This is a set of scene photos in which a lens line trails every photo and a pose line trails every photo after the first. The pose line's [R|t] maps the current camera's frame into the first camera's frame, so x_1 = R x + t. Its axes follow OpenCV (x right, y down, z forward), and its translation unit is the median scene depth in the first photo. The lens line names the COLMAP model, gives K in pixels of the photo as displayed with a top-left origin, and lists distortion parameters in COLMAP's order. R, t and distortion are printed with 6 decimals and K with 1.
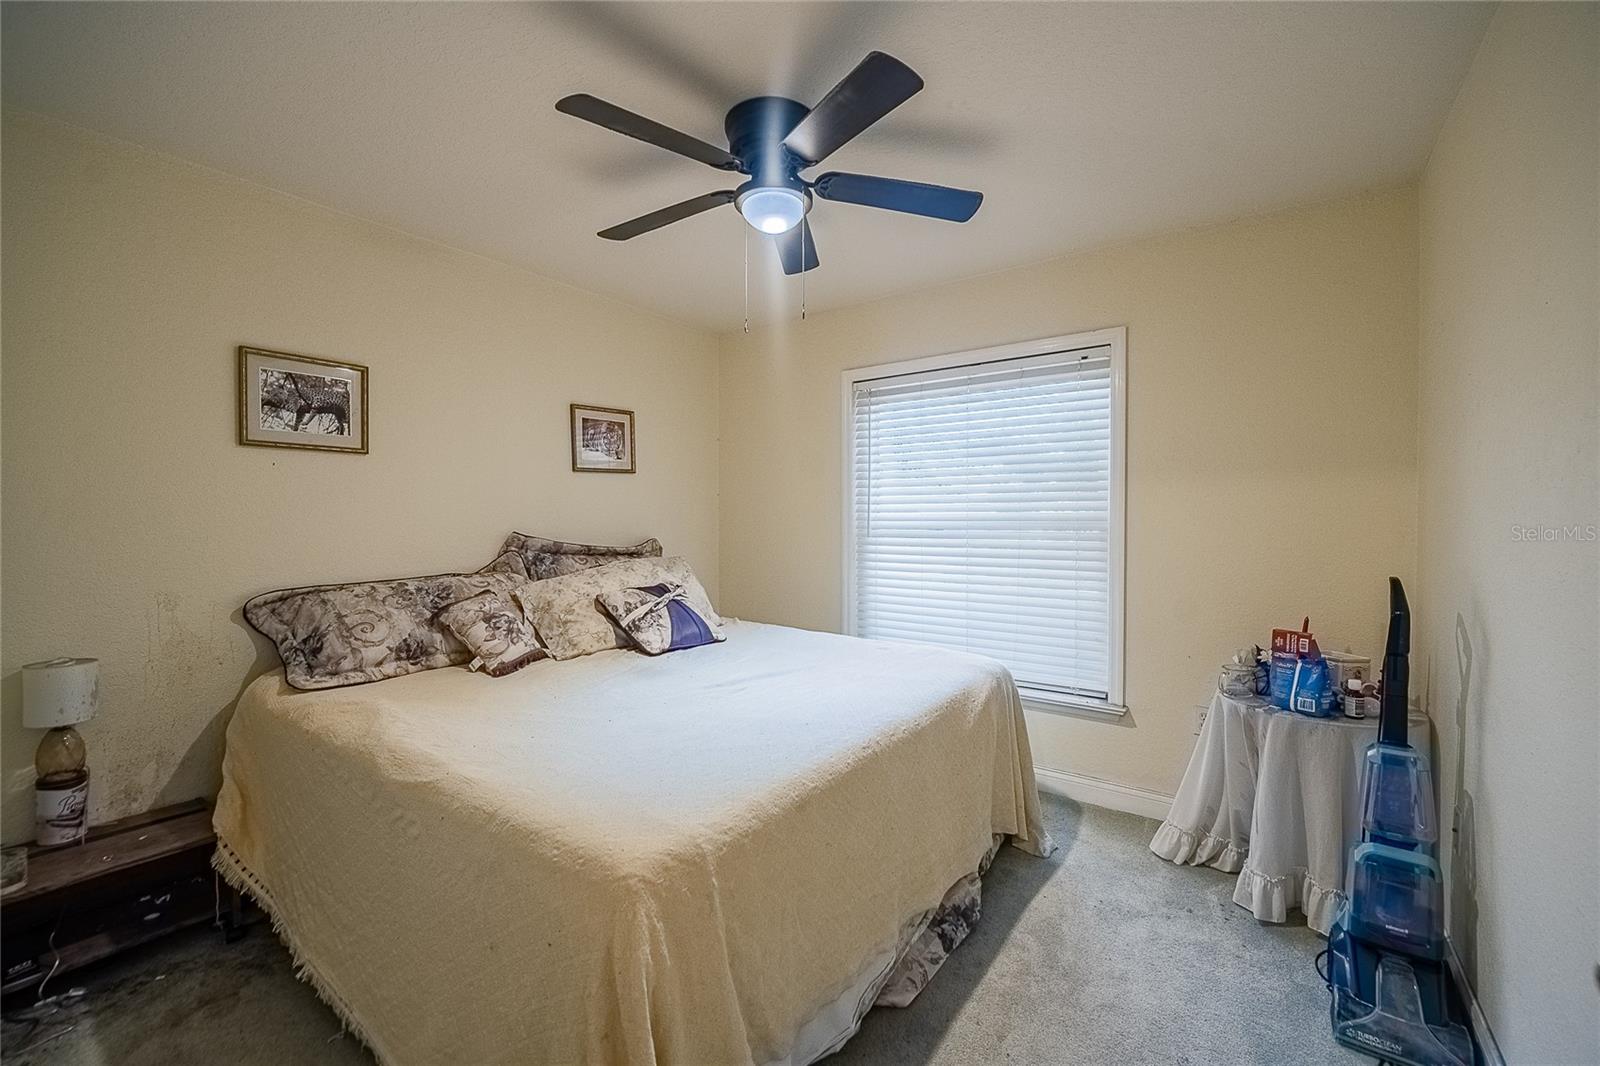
lens RADIAL K [[669.8, 0, 804.1], [0, 669.8, 529.6], [0, 0, 1]] dist [-0.011908, -0.000188]
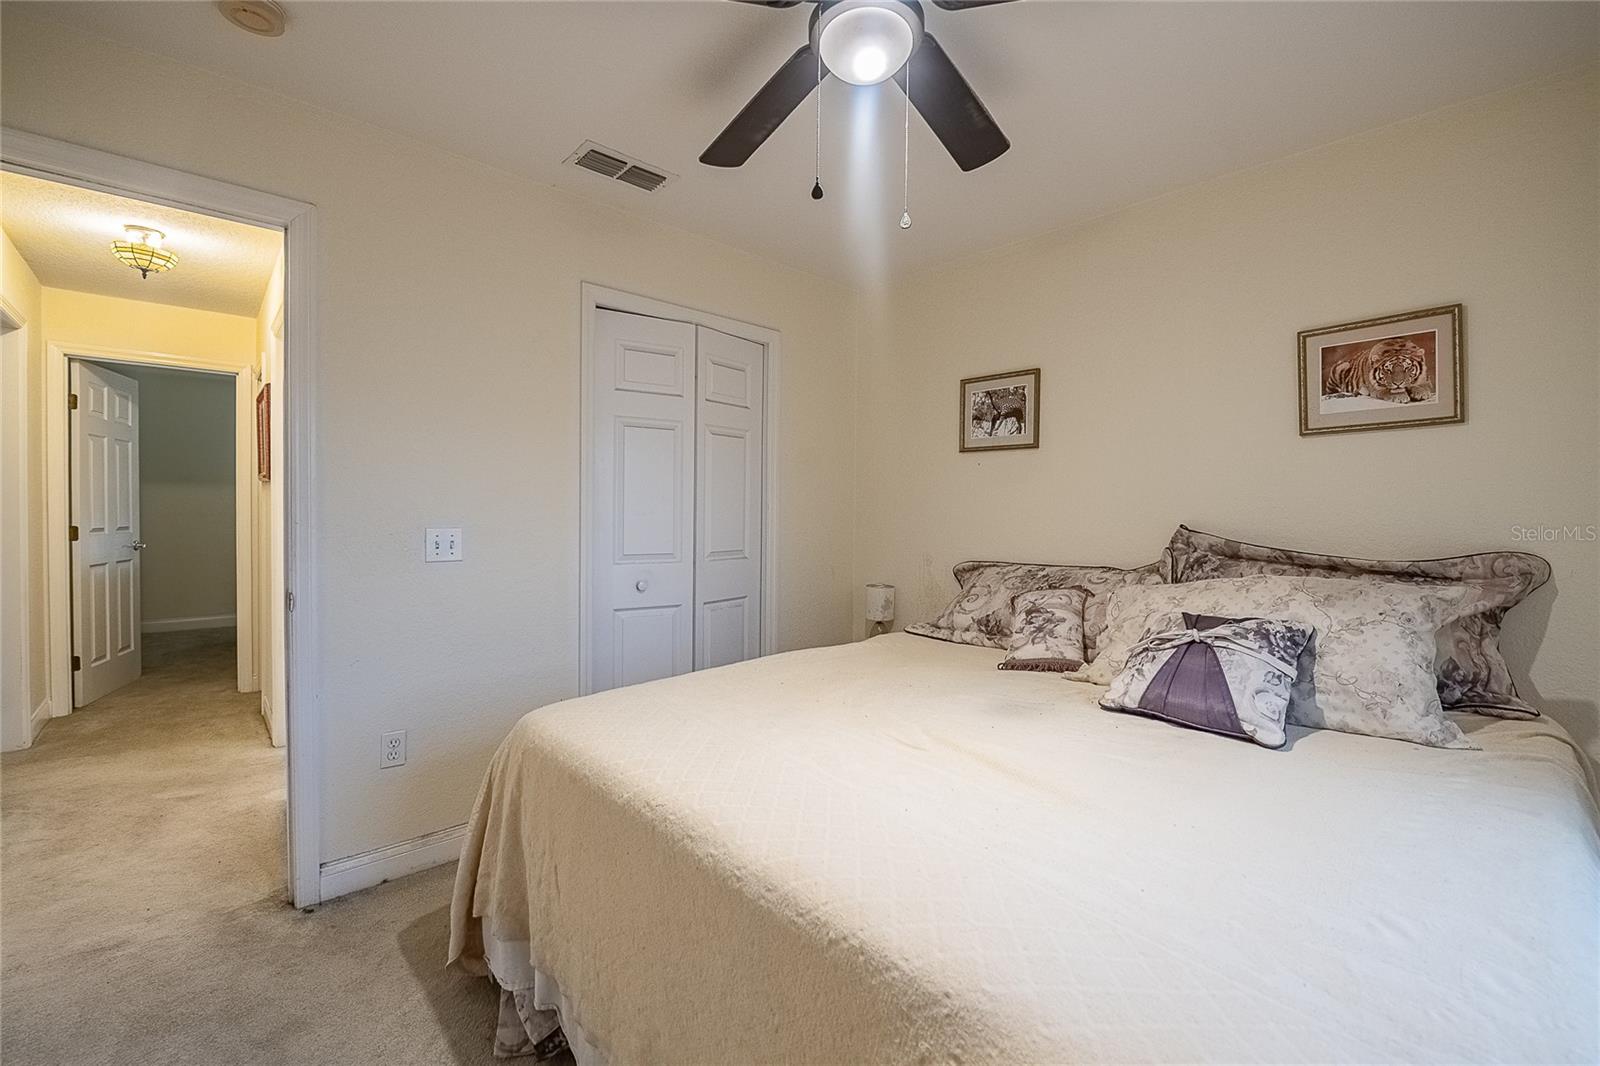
lens RADIAL K [[669.8, 0, 804.1], [0, 669.8, 529.6], [0, 0, 1]] dist [-0.011908, -0.000188]
pose [[-0.208088, 0.030222, -0.977643, 0.514621], [-0.025595, 0.999012, 0.036331, -0.009189], [0.977775, 0.032583, -0.207109, 0.874065]]
